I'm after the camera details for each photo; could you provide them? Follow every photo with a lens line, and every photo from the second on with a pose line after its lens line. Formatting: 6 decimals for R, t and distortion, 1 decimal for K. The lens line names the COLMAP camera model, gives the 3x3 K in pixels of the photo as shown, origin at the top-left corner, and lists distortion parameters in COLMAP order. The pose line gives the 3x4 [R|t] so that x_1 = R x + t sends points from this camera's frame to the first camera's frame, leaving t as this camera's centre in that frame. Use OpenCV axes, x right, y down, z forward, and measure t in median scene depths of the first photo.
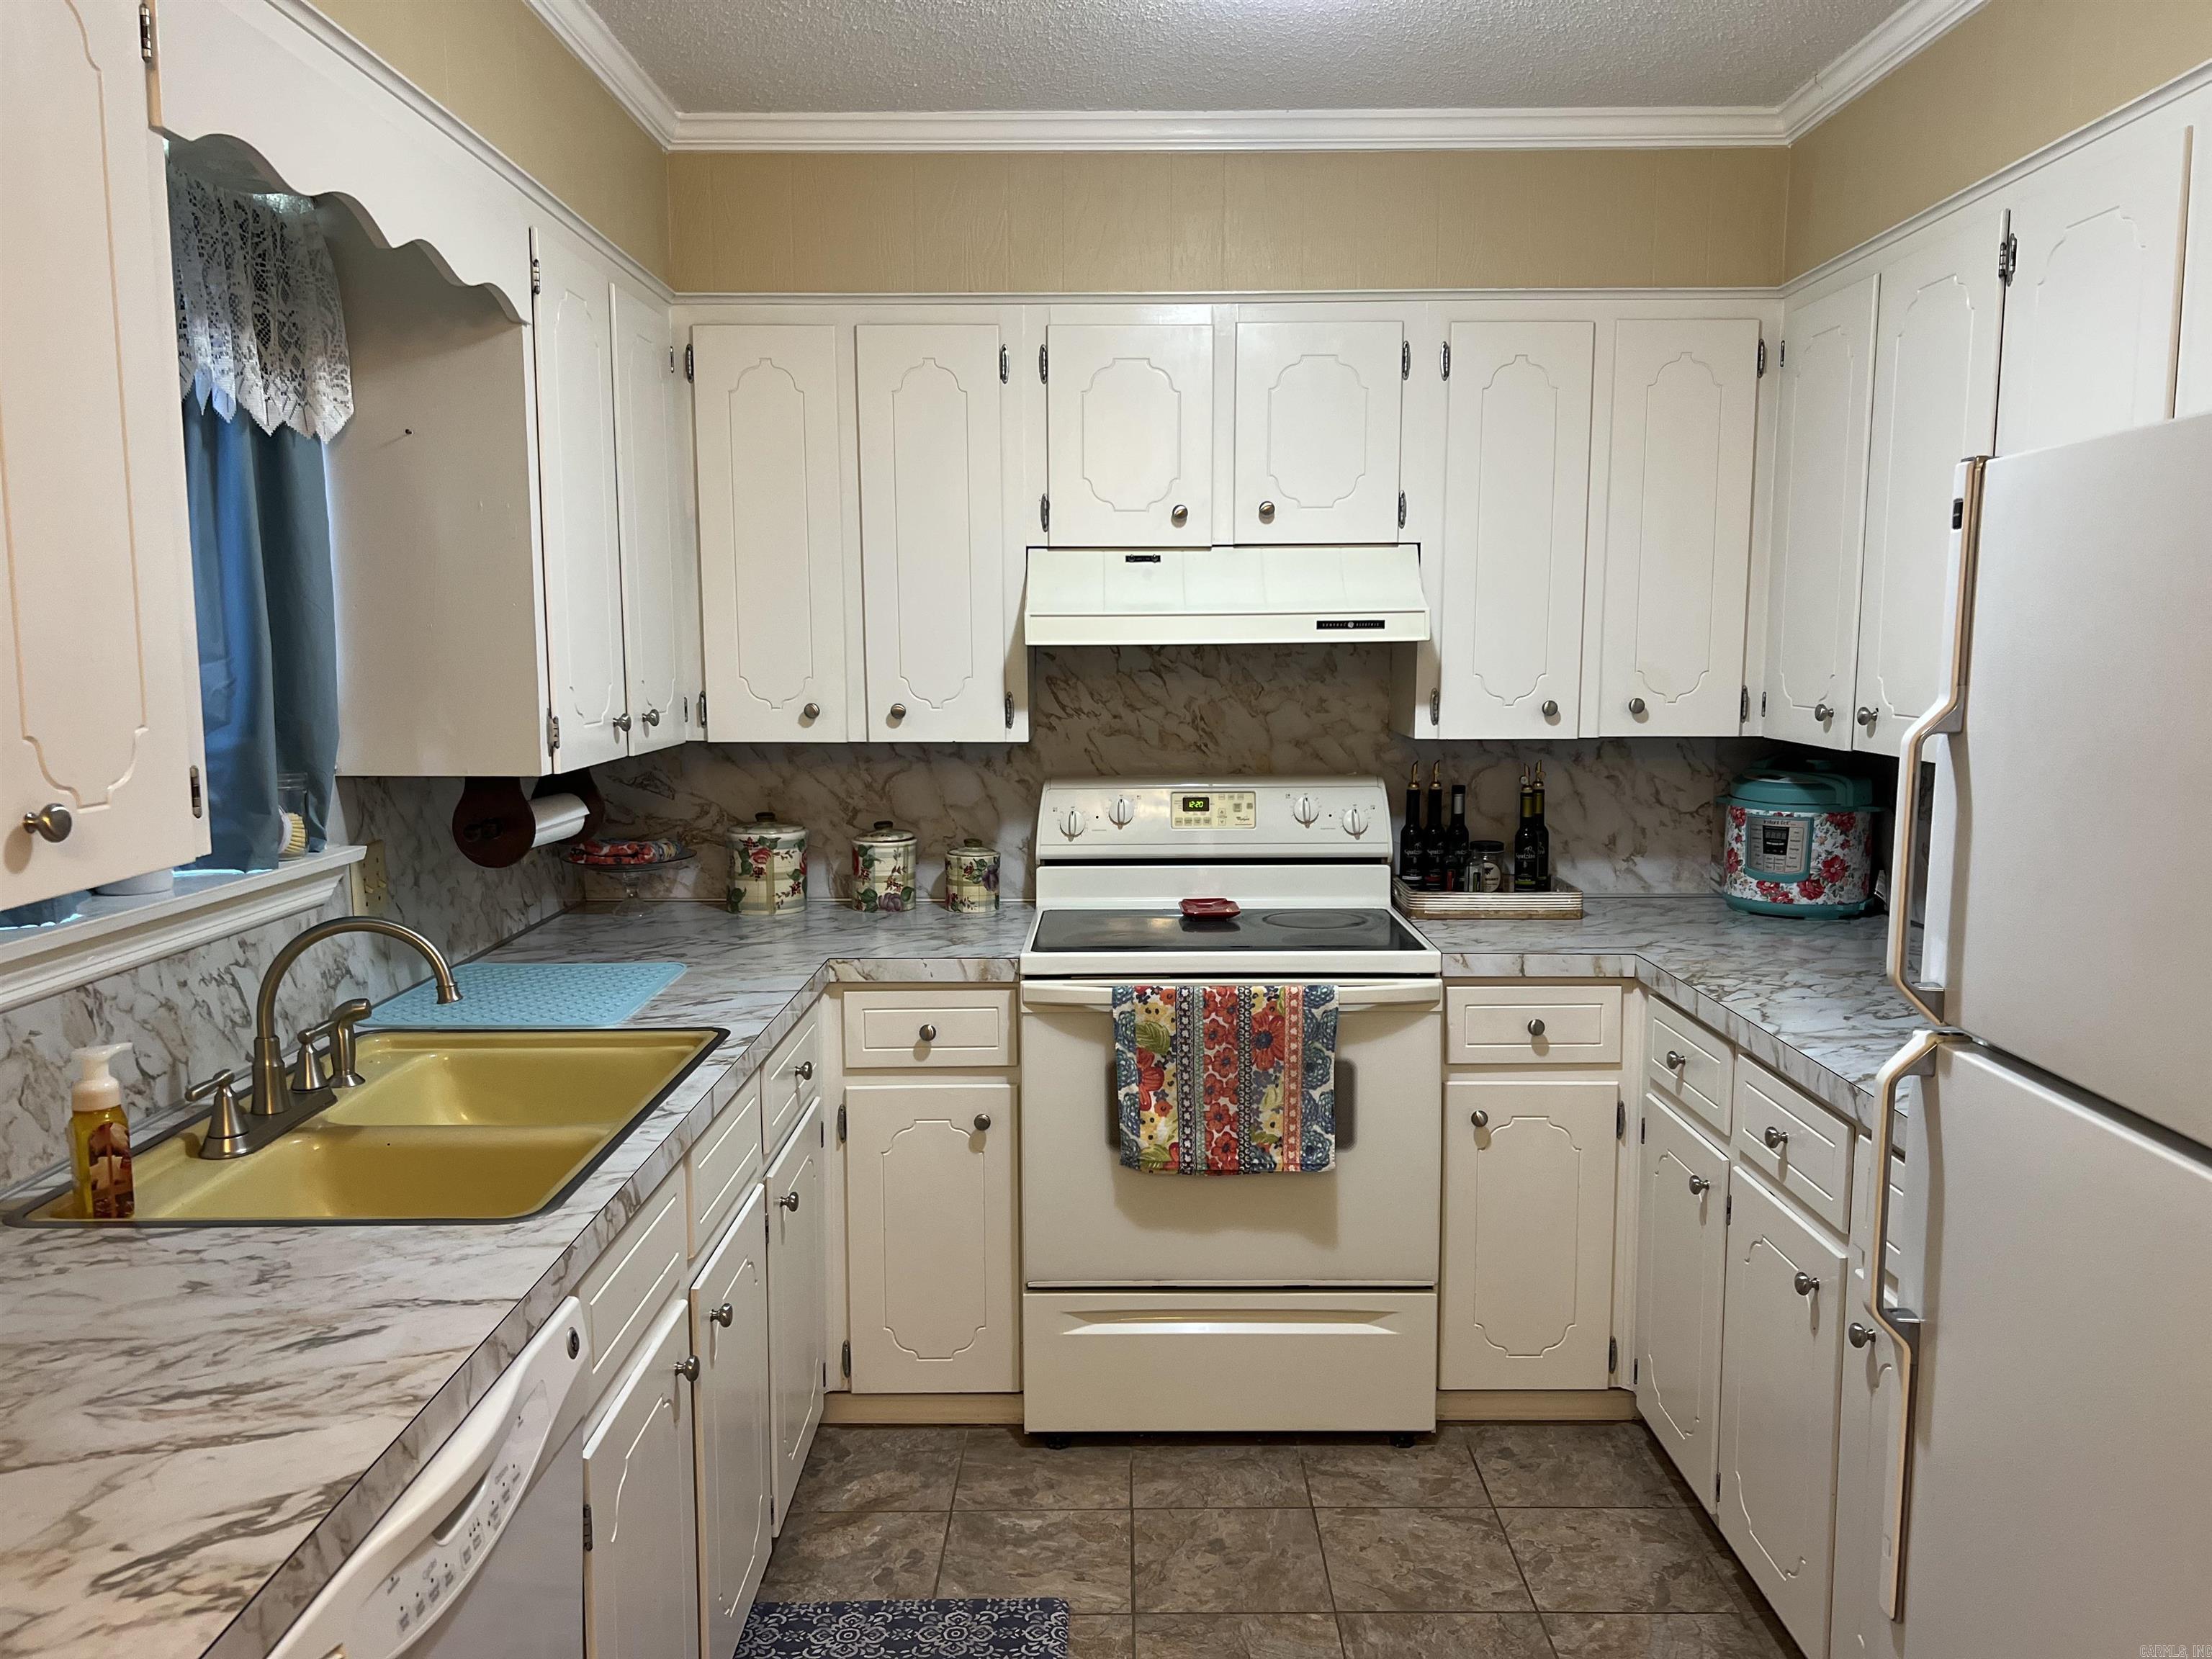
lens RADIAL K [[1676.3, 0, 1119.6], [0, 1676.3, 817.6], [0, 0, 1]] dist [0.045581, -0.043464]
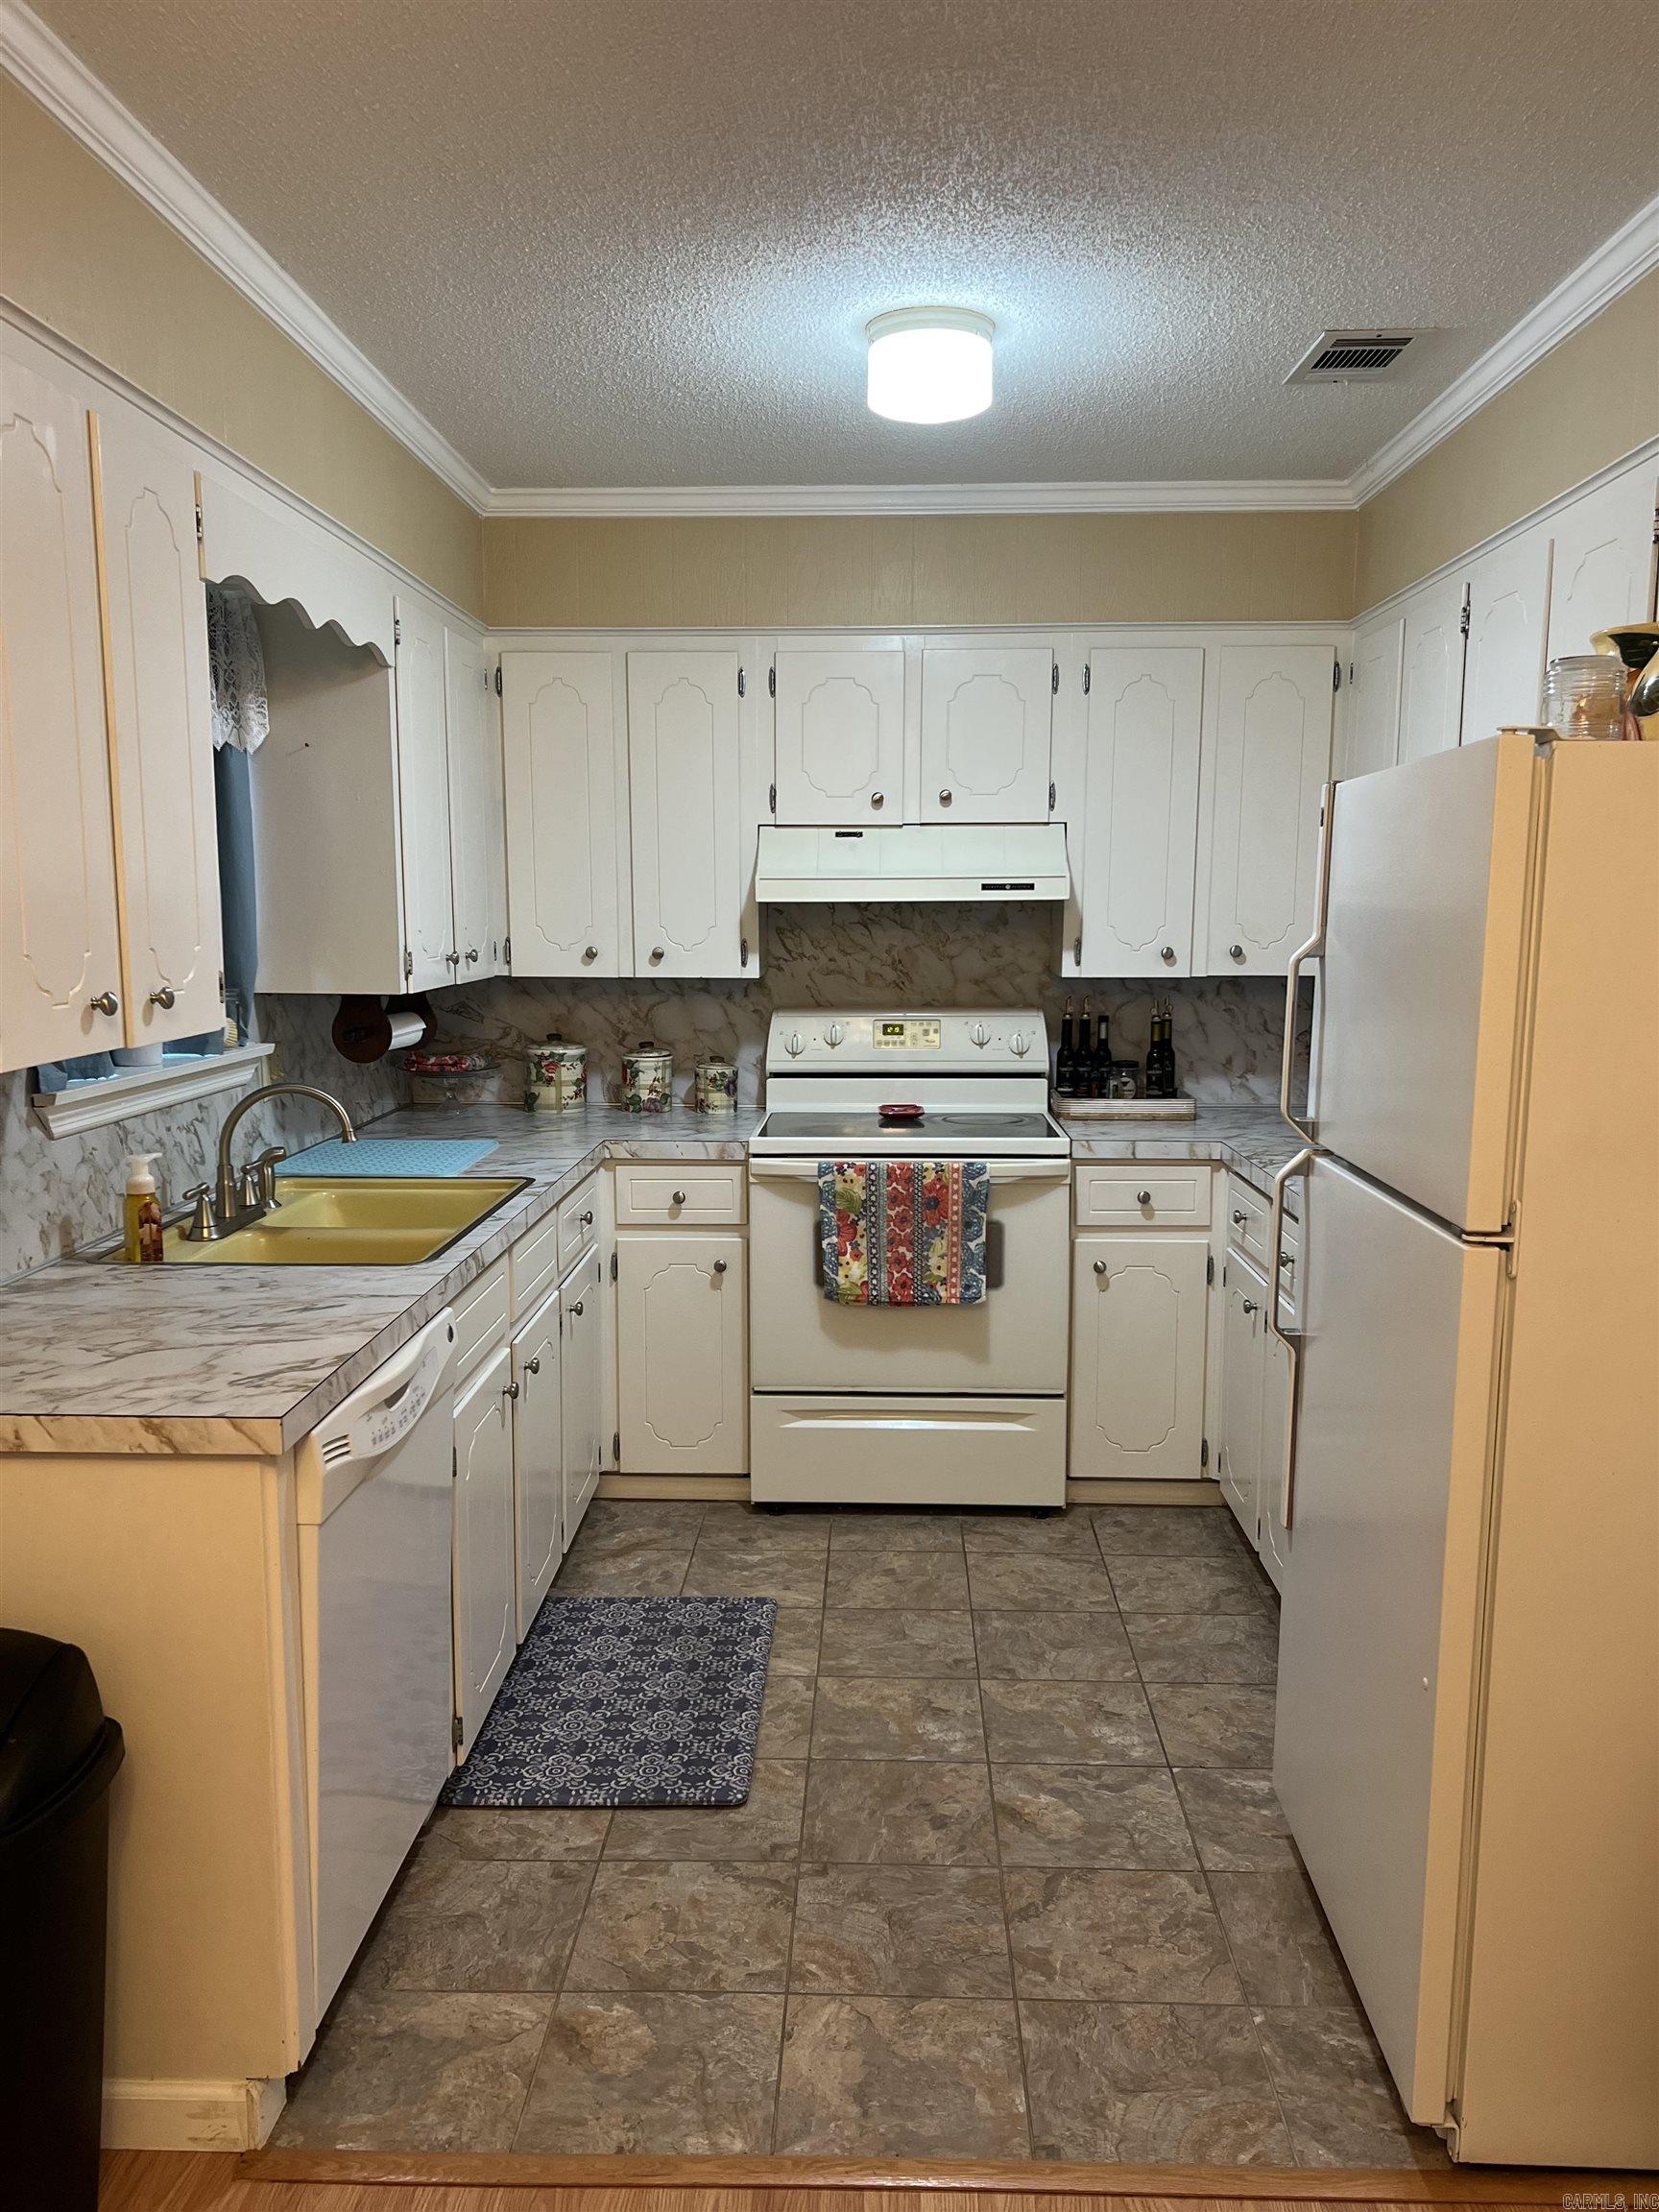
lens RADIAL K [[1676.3, 0, 821.8], [0, 1676.3, 1120.7], [0, 0, 1]] dist [0.045581, -0.043464]
pose [[0.999222, 0.008693, -0.038472, 0.048357], [-0.007773, 0.999682, 0.023996, 0.036600], [0.038668, -0.023678, 0.998972, -0.311320]]
